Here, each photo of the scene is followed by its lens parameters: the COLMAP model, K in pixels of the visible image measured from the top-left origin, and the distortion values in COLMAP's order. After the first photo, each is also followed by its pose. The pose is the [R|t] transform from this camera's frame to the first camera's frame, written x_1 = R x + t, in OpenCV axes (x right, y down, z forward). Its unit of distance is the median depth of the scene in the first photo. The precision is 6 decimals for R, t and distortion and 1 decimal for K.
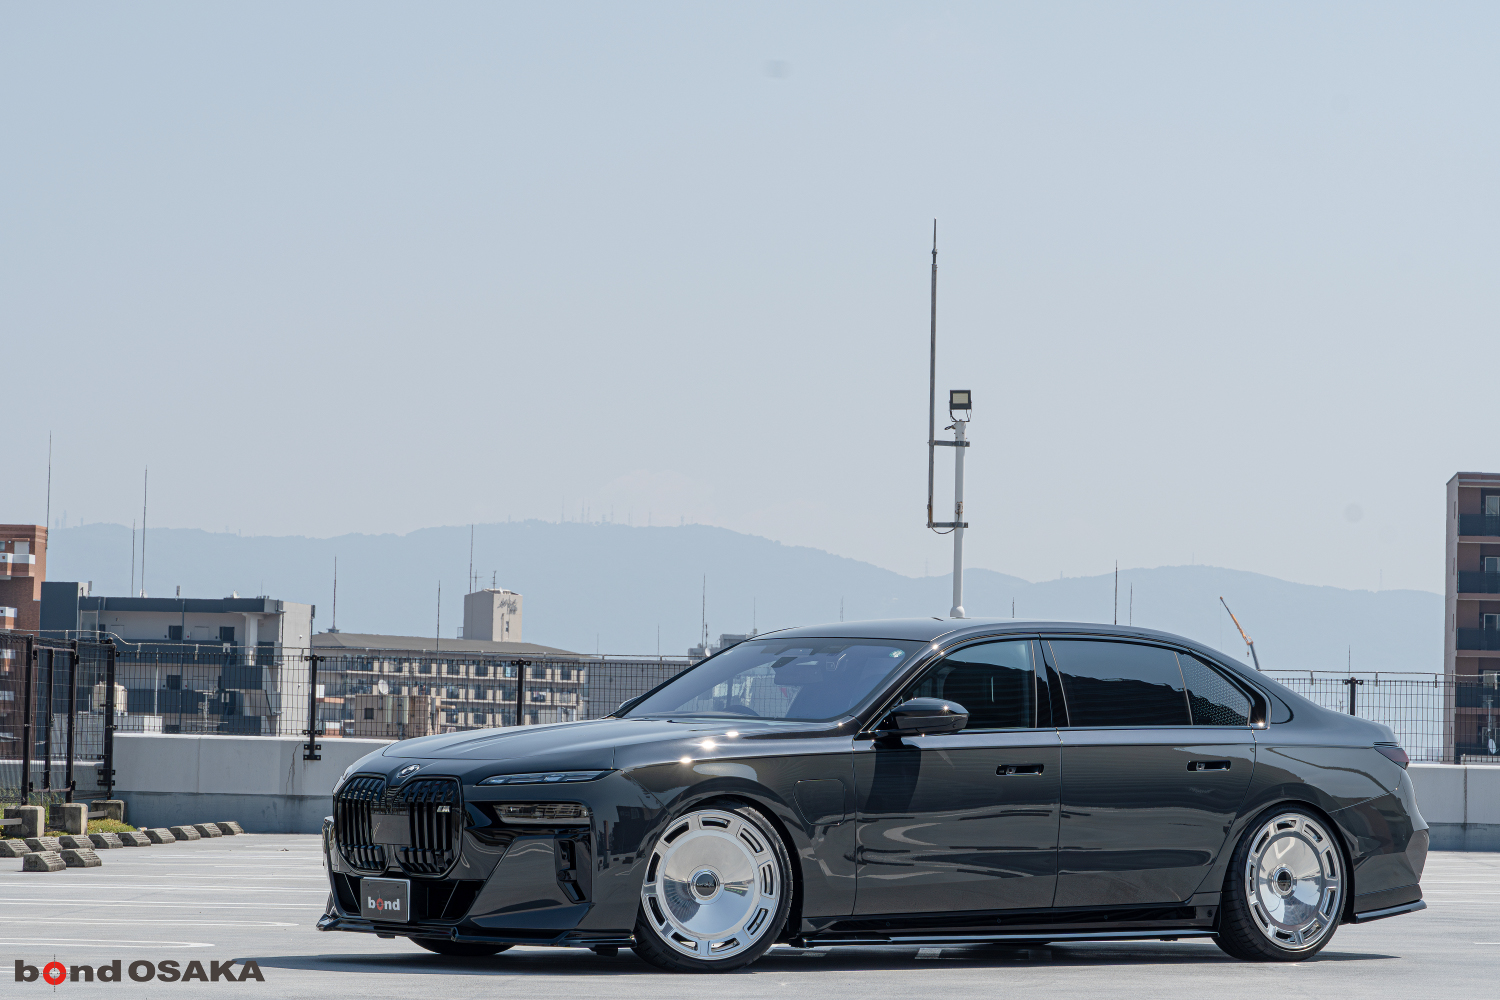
lens RADIAL K [[4673.8, 0, 750.0], [0, 4673.8, 500.0], [0, 0, 1]] dist [0.117677, -1.370116]
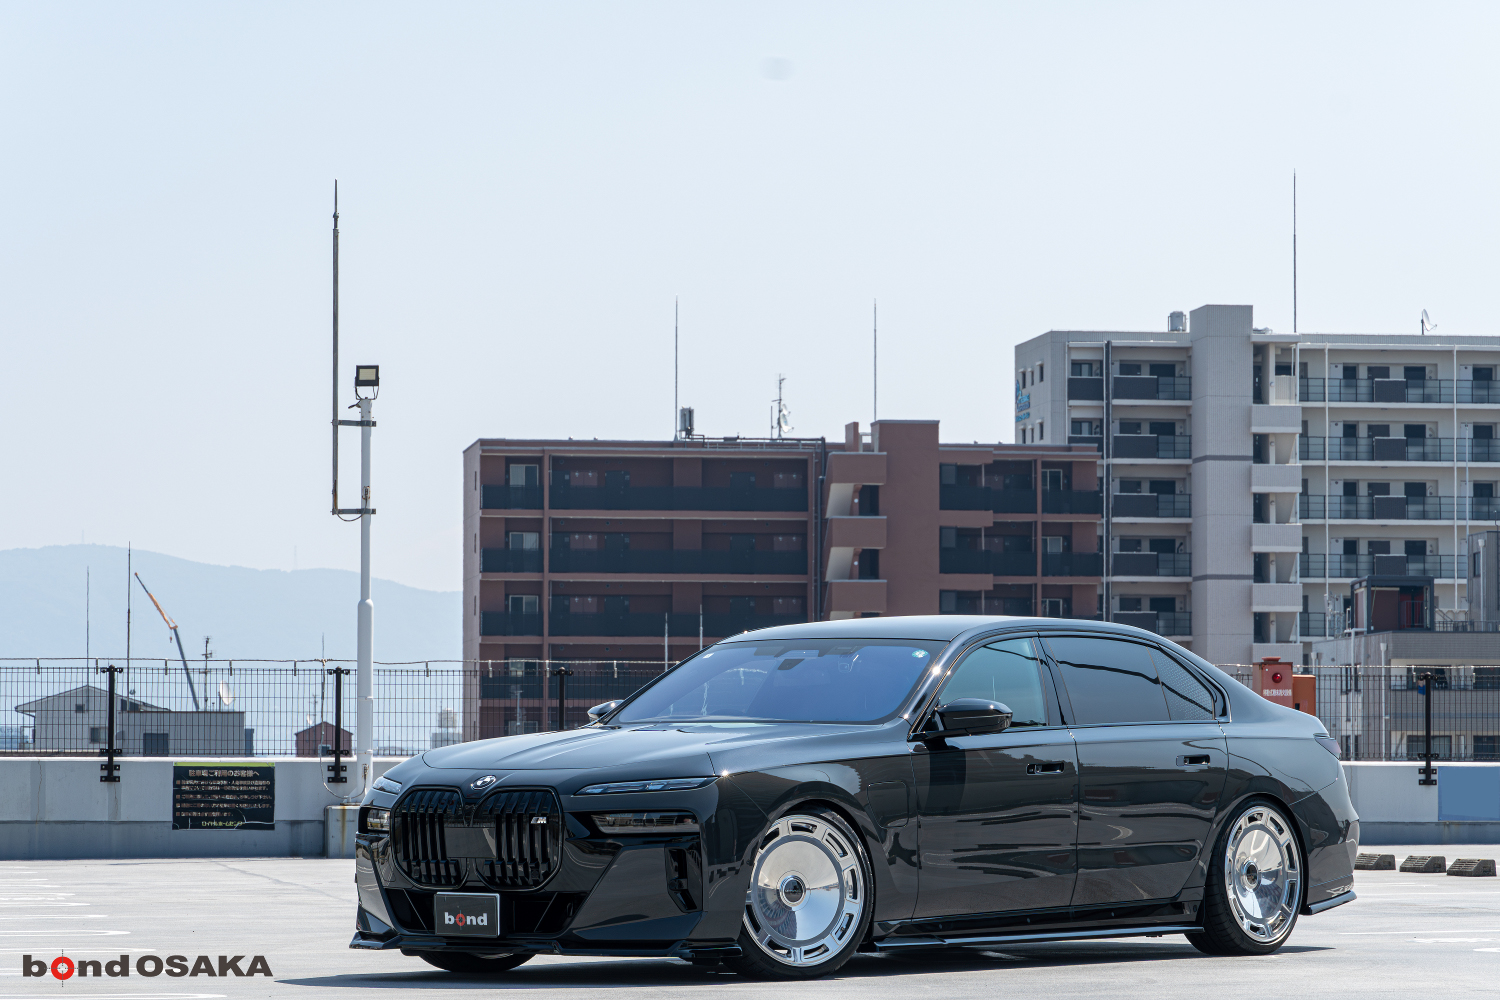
lens RADIAL K [[5279.7, 0, 750.0], [0, 5279.7, 500.0], [0, 0, 1]] dist [-0.006239, 2.223907]
pose [[0.976740, -0.010373, 0.214178, -0.242316], [0.009144, 0.999936, 0.006725, -0.007453], [-0.214234, -0.004610, 0.976771, -0.082072]]
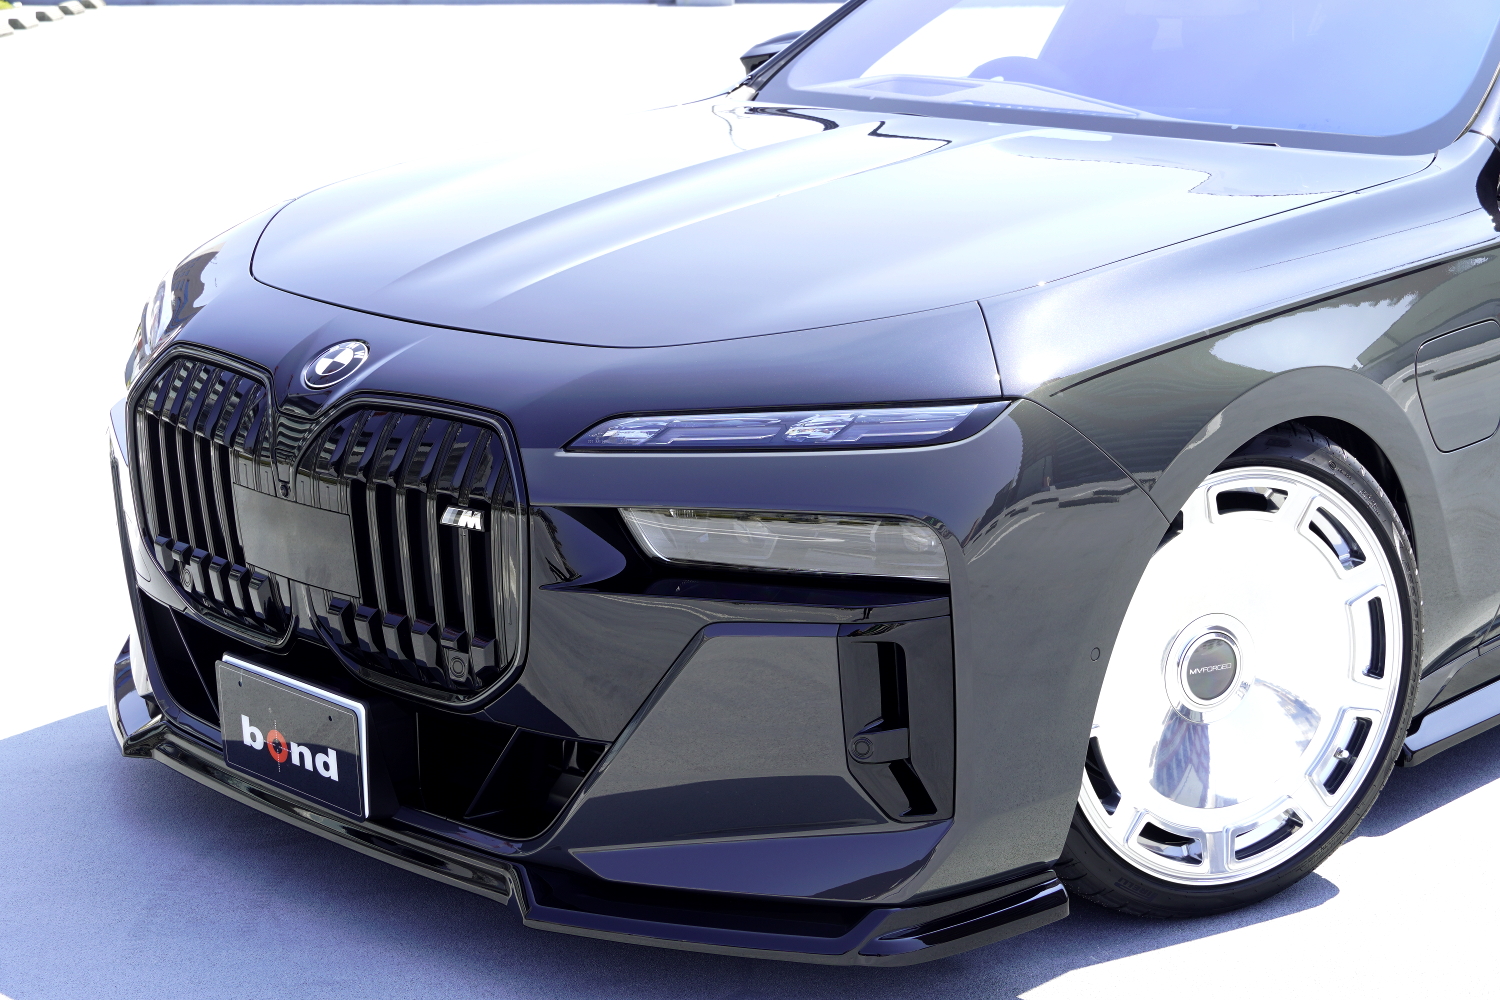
lens RADIAL K [[2427.3, 0, 750.0], [0, 2427.3, 500.0], [0, 0, 1]] dist [0.305081, -2.884281]
pose [[0.992279, -0.043675, 0.116078, -0.061309], [0.007444, 0.955230, 0.295772, 0.014443], [-0.123799, -0.292624, 0.948180, 0.787588]]
